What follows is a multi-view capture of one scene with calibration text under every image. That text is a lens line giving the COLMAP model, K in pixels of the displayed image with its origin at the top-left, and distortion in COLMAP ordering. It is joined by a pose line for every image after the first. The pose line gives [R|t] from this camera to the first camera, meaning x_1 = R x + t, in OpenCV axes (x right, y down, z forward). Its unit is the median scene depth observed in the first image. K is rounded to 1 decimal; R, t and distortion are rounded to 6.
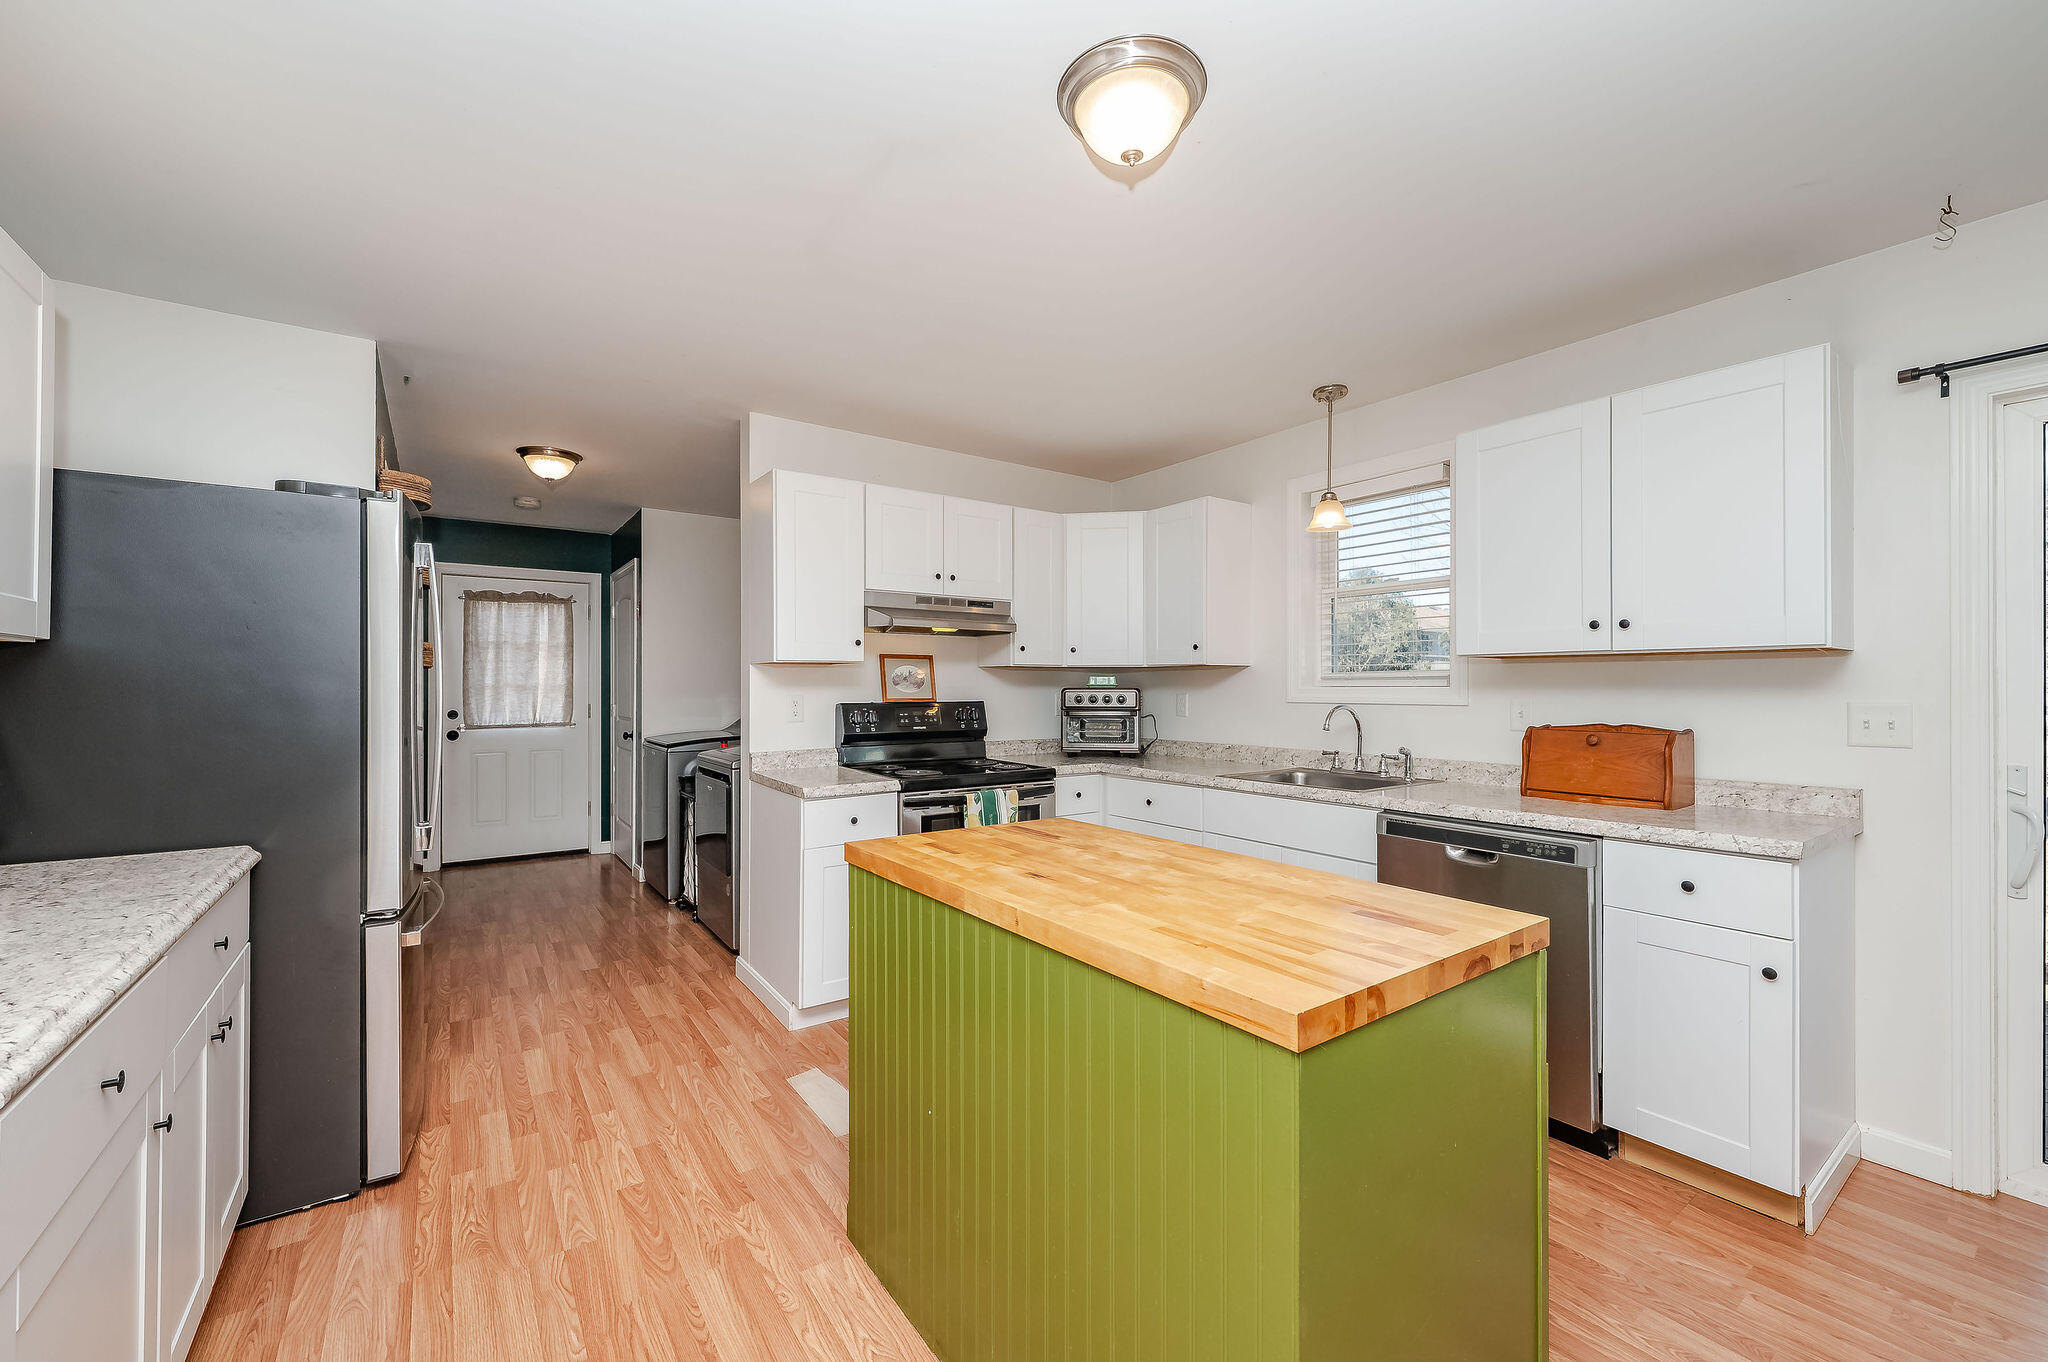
lens RADIAL K [[824.6, 0, 1030.3], [0, 824.6, 680.8], [0, 0, 1]] dist [0.001191, 0.000041]
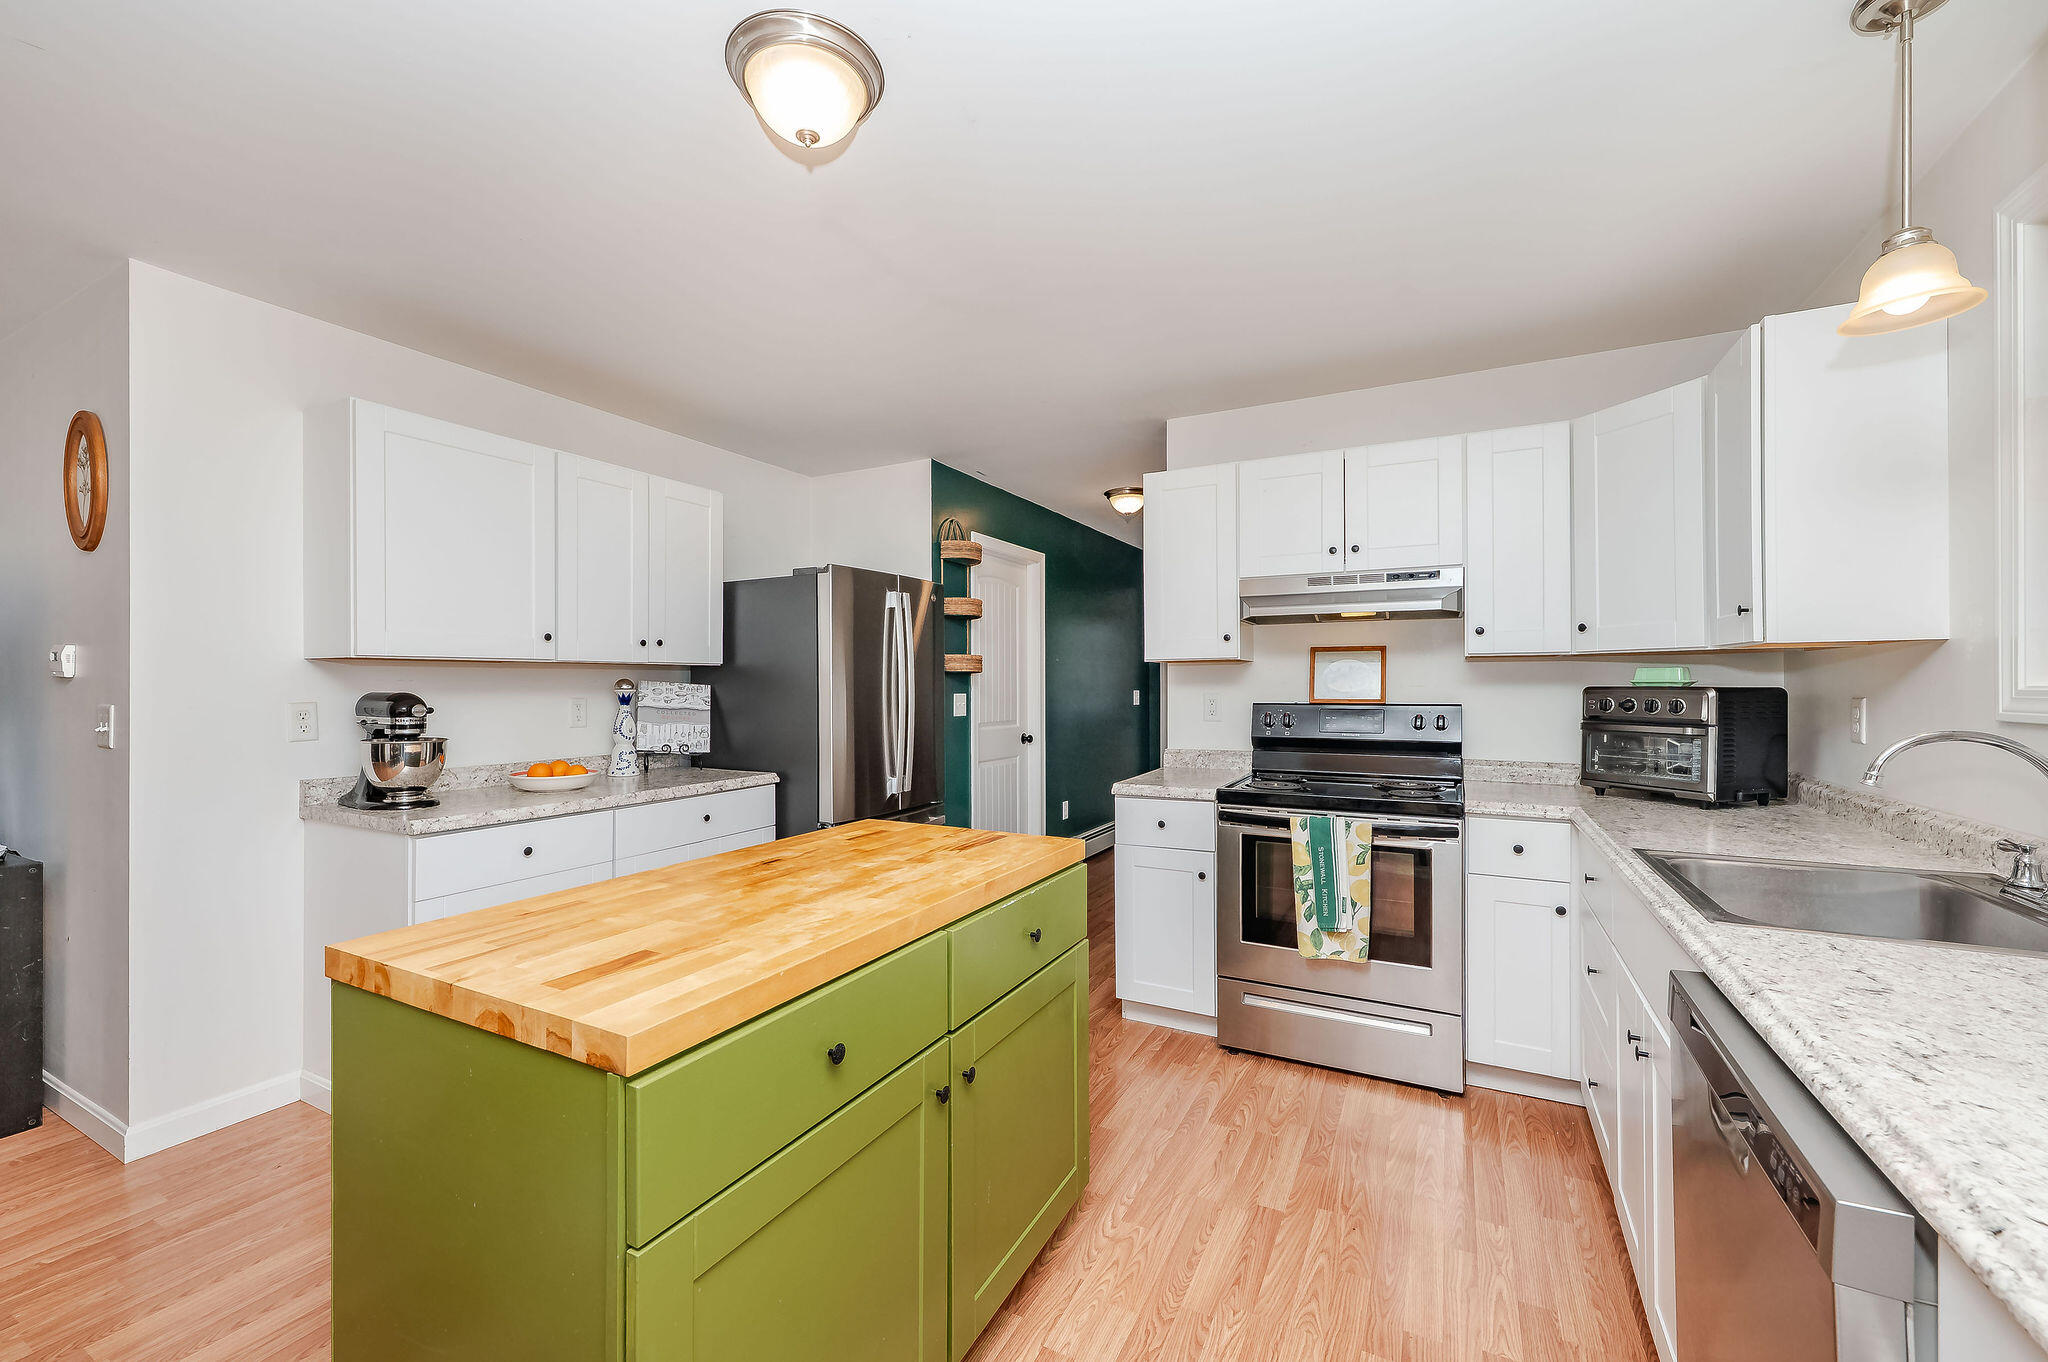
lens RADIAL K [[824.6, 0, 1004.3], [0, 824.6, 700.7], [0, 0, 1]] dist [0.001191, 0.000041]
pose [[0.420002, 0.018941, -0.907325, 0.497411], [0.010030, 0.999624, 0.025511, -0.001698], [0.907468, -0.019815, 0.419655, 0.361809]]
